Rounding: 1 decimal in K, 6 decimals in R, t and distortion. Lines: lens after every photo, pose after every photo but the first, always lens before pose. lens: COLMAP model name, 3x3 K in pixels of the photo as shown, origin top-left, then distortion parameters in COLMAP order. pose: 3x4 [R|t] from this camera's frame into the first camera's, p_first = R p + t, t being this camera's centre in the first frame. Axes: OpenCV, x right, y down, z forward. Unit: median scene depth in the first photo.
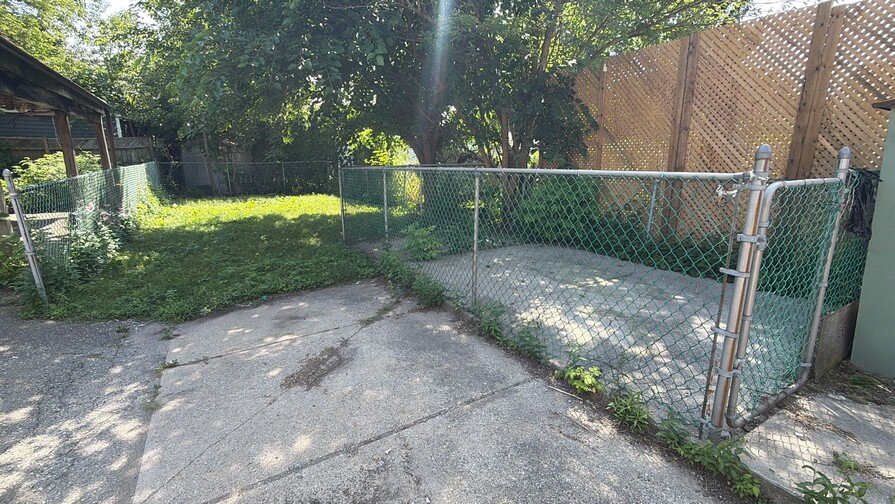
lens RADIAL K [[402.2, 0, 444.0], [0, 402.2, 256.4], [0, 0, 1]] dist [0.000000, -0.000241]
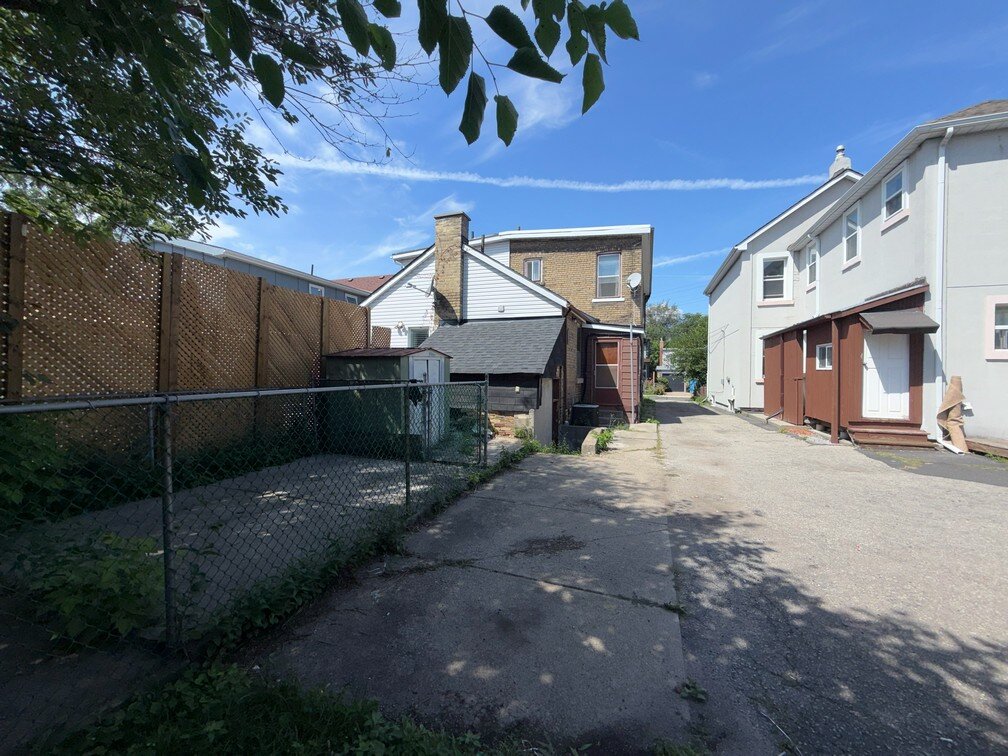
lens RADIAL K [[398.6, 0, 504.1], [0, 398.6, 374.4], [0, 0, 1]] dist [-0.001536, -0.000046]
pose [[-0.656392, -0.010330, 0.754349, -0.977219], [0.164585, 0.973860, 0.156549, -0.386584], [-0.736248, 0.226912, -0.637534, 1.540994]]
